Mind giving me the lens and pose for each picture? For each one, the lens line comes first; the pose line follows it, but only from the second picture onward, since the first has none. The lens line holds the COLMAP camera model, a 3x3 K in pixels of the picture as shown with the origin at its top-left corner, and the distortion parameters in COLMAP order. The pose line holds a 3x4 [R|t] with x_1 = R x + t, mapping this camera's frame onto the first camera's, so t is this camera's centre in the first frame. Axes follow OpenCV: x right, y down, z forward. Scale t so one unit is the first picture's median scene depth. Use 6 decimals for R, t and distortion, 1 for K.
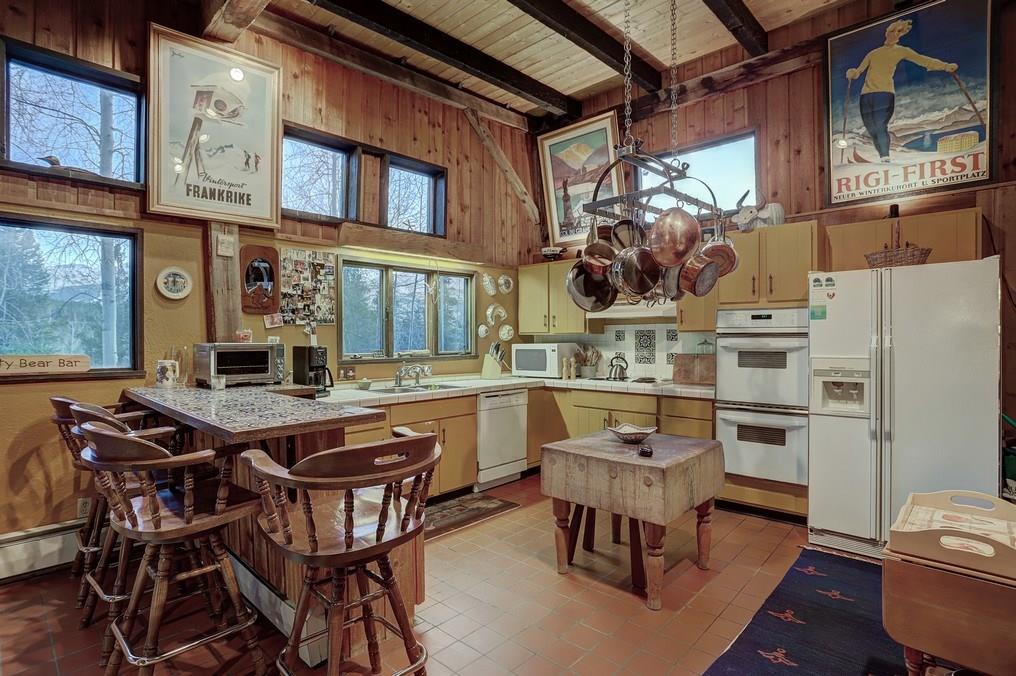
lens RADIAL K [[516.5, 0, 509.1], [0, 516.5, 336.2], [0, 0, 1]] dist [-0.026642, 0.005765]
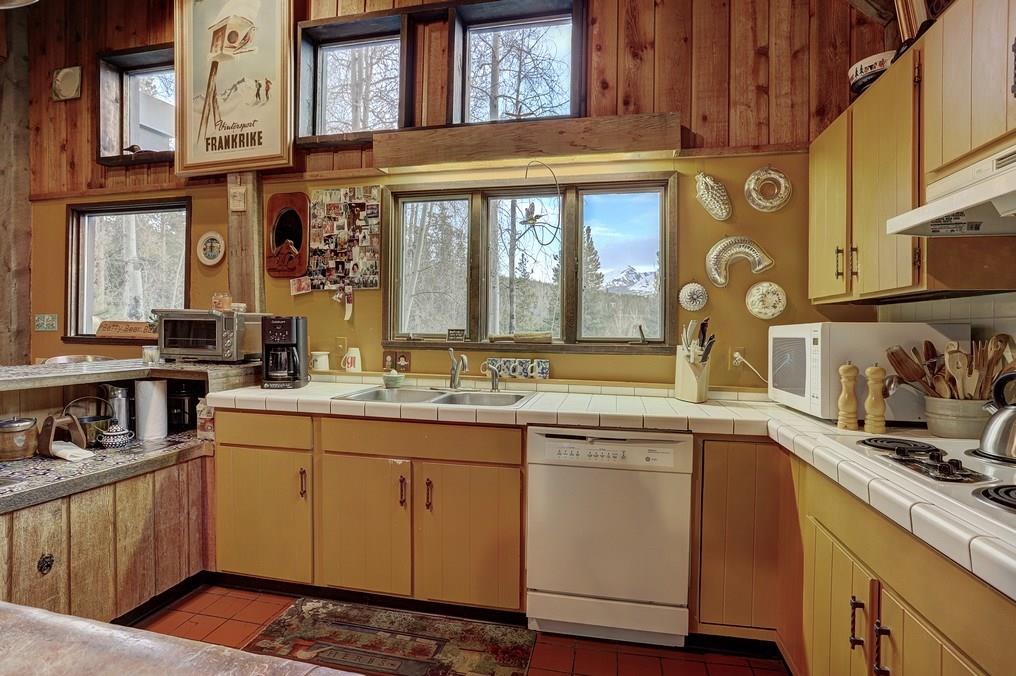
lens RADIAL K [[543.7, 0, 506.8], [0, 543.7, 329.7], [0, 0, 1]] dist [-0.049604, 0.017692]
pose [[0.506554, 0.014799, -0.862081, 0.380511], [-0.011085, 0.999882, 0.010651, 0.022545], [0.862137, 0.004161, 0.506659, 0.799973]]
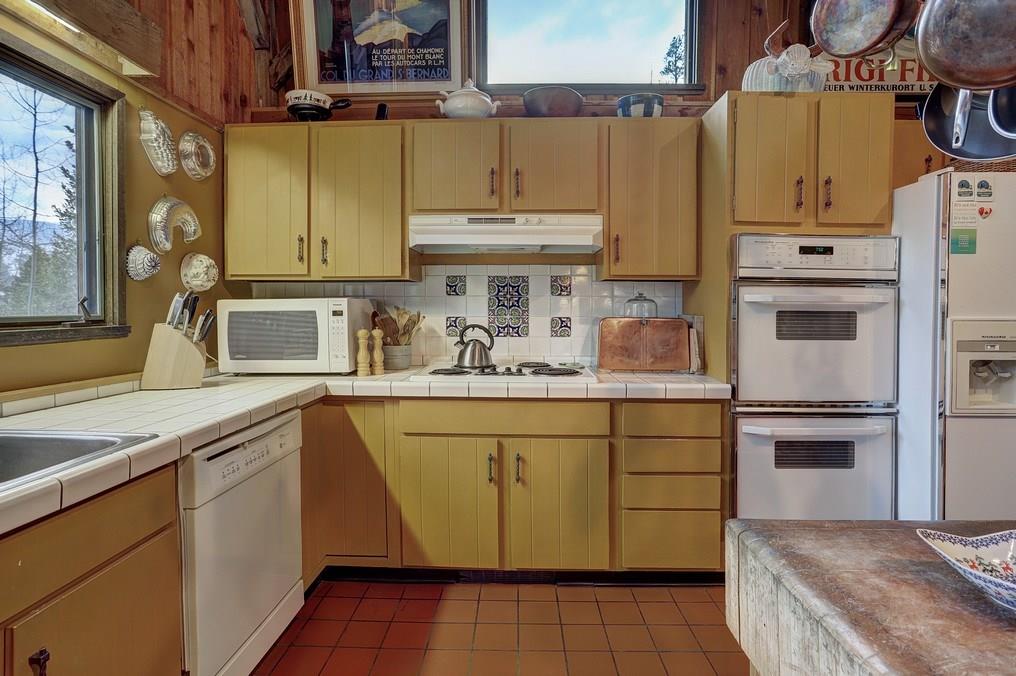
lens RADIAL K [[516.5, 0, 514.2], [0, 516.5, 328.5], [0, 0, 1]] dist [-0.026642, 0.005765]
pose [[0.755173, -0.018590, 0.655262, -0.118998], [-0.010313, 0.999137, 0.040230, 0.027110], [-0.655445, -0.037138, 0.754329, 0.711838]]
